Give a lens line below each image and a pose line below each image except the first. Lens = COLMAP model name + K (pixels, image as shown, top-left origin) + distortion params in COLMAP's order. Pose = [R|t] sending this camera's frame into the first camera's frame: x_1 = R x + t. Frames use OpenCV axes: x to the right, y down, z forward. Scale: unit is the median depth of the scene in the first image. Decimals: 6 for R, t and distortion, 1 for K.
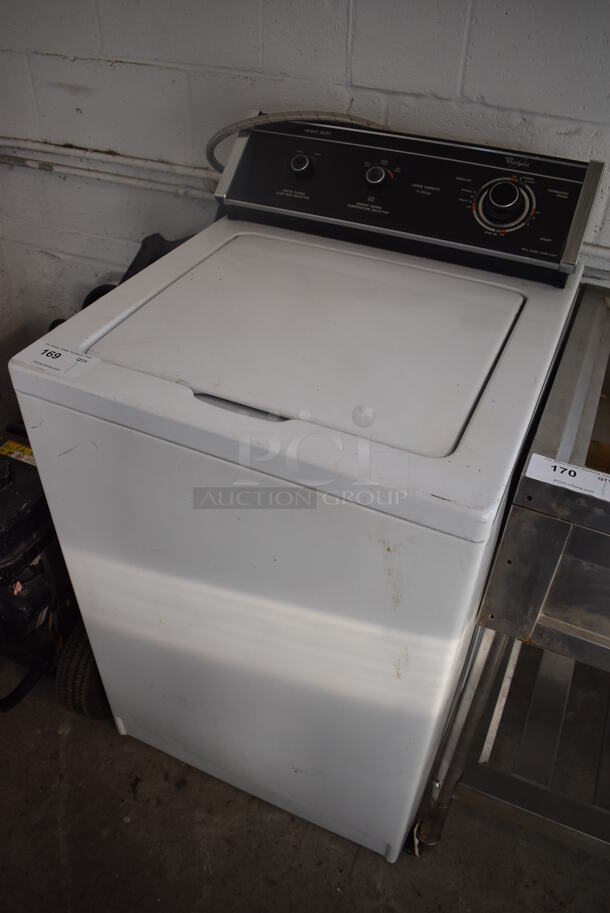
lens RADIAL K [[701.6, 0, 309.0], [0, 701.6, 457.3], [0, 0, 1]] dist [-0.105441, 0.023917]
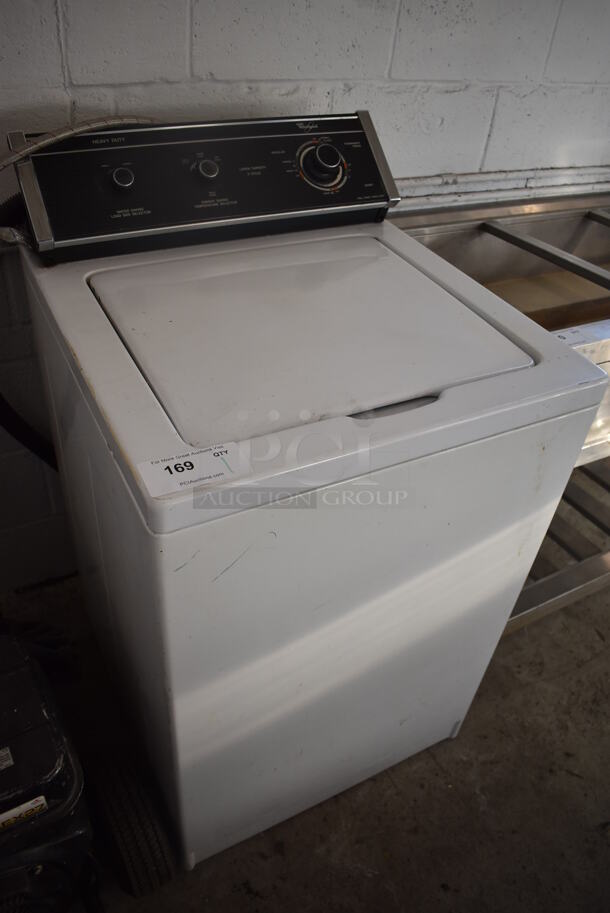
lens RADIAL K [[701.6, 0, 305.7], [0, 701.6, 459.9], [0, 0, 1]] dist [-0.105441, 0.023917]
pose [[0.601252, -0.488684, 0.632206, -0.588149], [0.458990, 0.858856, 0.227364, -0.204100], [-0.654083, 0.153473, 0.740690, 0.249161]]
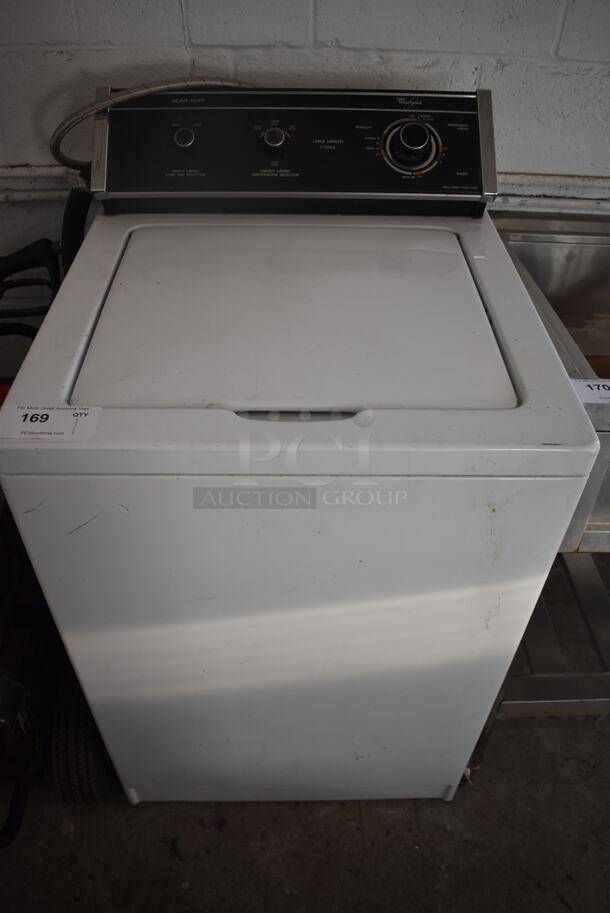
lens RADIAL K [[701.6, 0, 304.0], [0, 701.6, 459.2], [0, 0, 1]] dist [-0.105441, 0.023917]
pose [[0.901235, -0.299270, 0.313389, -0.270797], [0.280536, 0.954148, 0.104405, -0.075369], [-0.330265, -0.006177, 0.943868, 0.103182]]
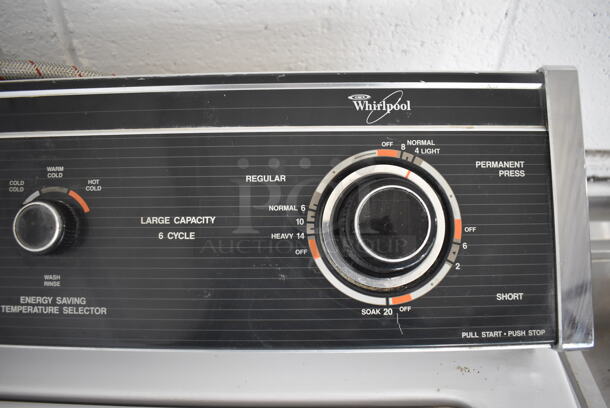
lens RADIAL K [[468.7, 0, 304.5], [0, 468.7, 206.4], [0, 0, 1]] dist [-0.105441, 0.023917]
pose [[0.907863, -0.316645, 0.274809, 0.153865], [0.293902, 0.948085, 0.121480, -0.382813], [-0.299008, -0.029520, 0.953794, 0.680424]]
